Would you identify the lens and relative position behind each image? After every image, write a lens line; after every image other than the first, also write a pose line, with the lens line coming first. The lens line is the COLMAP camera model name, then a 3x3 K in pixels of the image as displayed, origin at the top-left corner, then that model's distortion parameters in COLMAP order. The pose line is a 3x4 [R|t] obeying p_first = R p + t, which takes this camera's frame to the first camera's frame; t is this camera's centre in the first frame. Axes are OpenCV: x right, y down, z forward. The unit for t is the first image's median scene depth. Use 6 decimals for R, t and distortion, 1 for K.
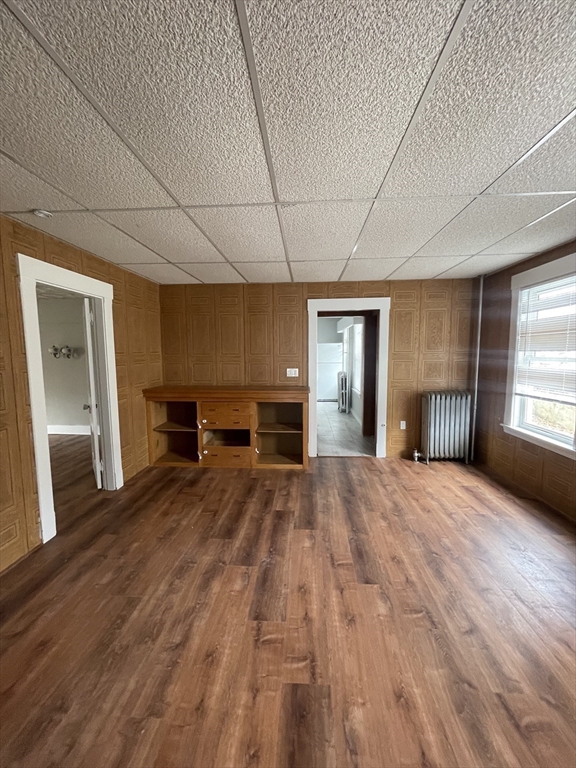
lens RADIAL K [[309.2, 0, 288.5], [0, 309.2, 383.3], [0, 0, 1]] dist [-0.003630, 0.000290]
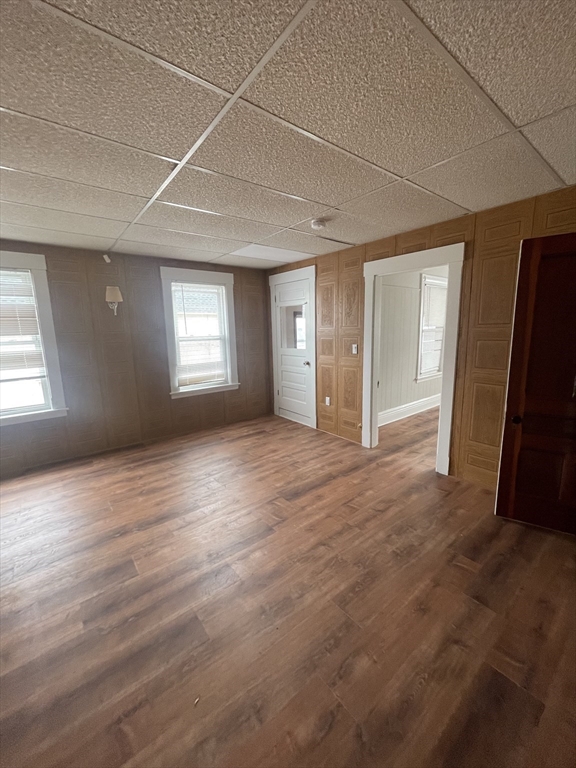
lens RADIAL K [[309.2, 0, 288.7], [0, 309.2, 382.6], [0, 0, 1]] dist [-0.003630, 0.000290]
pose [[-0.673194, -0.107923, 0.731548, -0.855444], [0.102189, 0.966223, 0.236582, -0.130537], [-0.732371, 0.234022, -0.639427, 1.323176]]
